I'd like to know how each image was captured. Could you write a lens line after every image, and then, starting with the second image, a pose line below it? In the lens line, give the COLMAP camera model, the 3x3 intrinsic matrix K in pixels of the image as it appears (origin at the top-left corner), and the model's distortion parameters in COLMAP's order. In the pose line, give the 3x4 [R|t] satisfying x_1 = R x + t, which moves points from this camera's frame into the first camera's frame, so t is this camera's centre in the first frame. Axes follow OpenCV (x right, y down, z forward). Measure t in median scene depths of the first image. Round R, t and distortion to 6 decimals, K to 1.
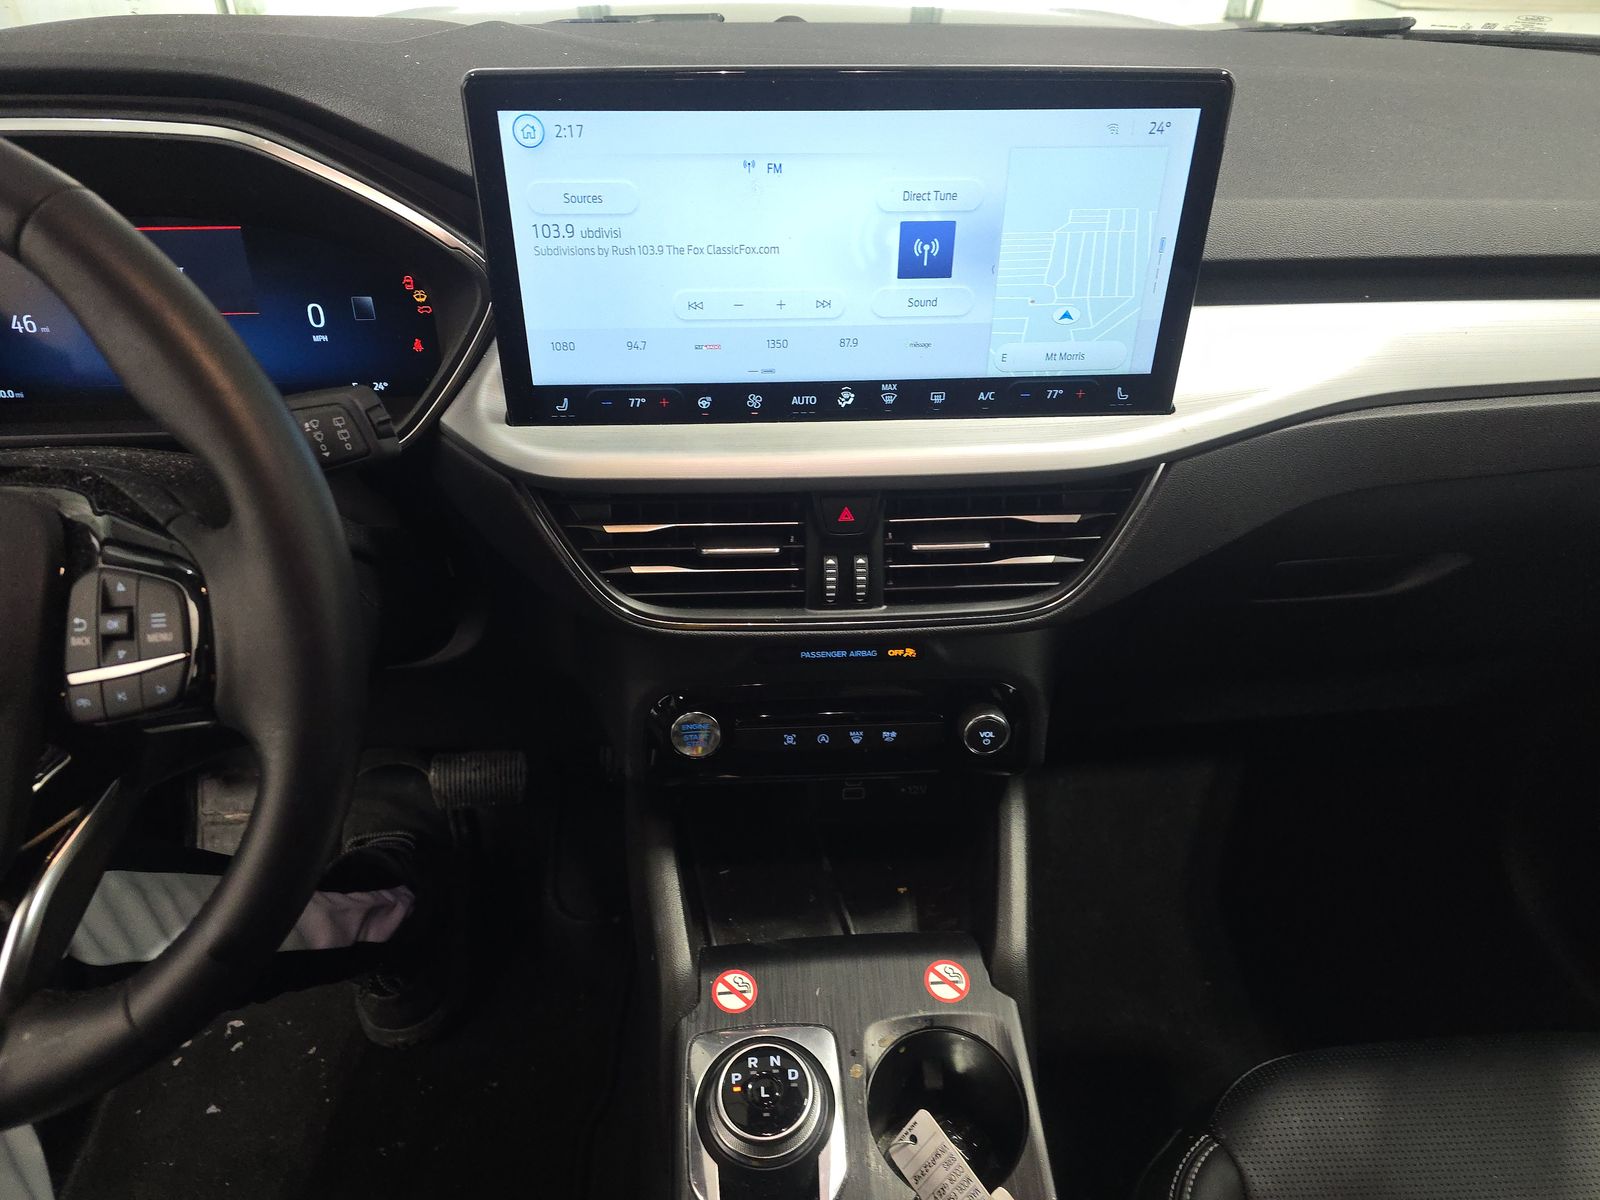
lens RADIAL K [[1063.8, 0, 808.7], [0, 1063.8, 594.6], [0, 0, 1]] dist [0.032432, -0.037203]
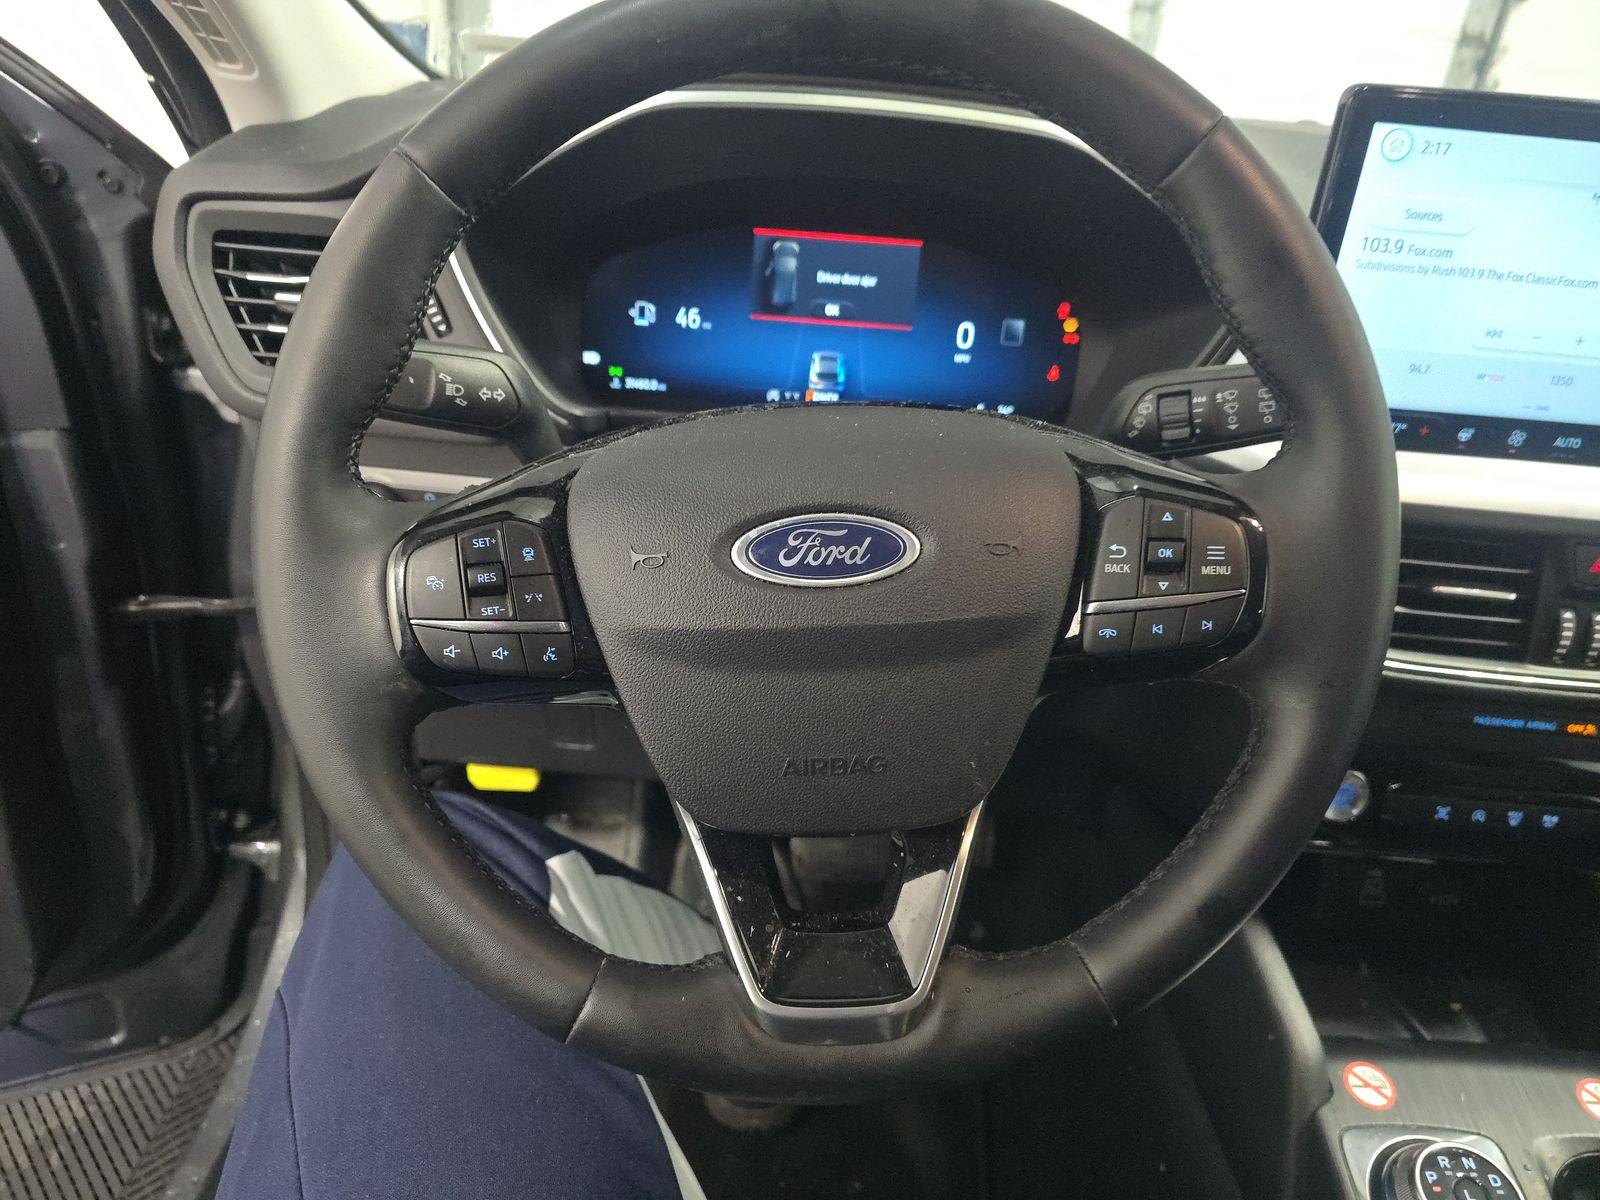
lens RADIAL K [[1063.8, 0, 786.6], [0, 1063.8, 599.1], [0, 0, 1]] dist [0.032432, -0.037203]
pose [[0.992756, 0.100443, -0.065930, -0.592276], [-0.108163, 0.986059, -0.126448, 0.146674], [0.052310, 0.132664, 0.989780, 0.022560]]
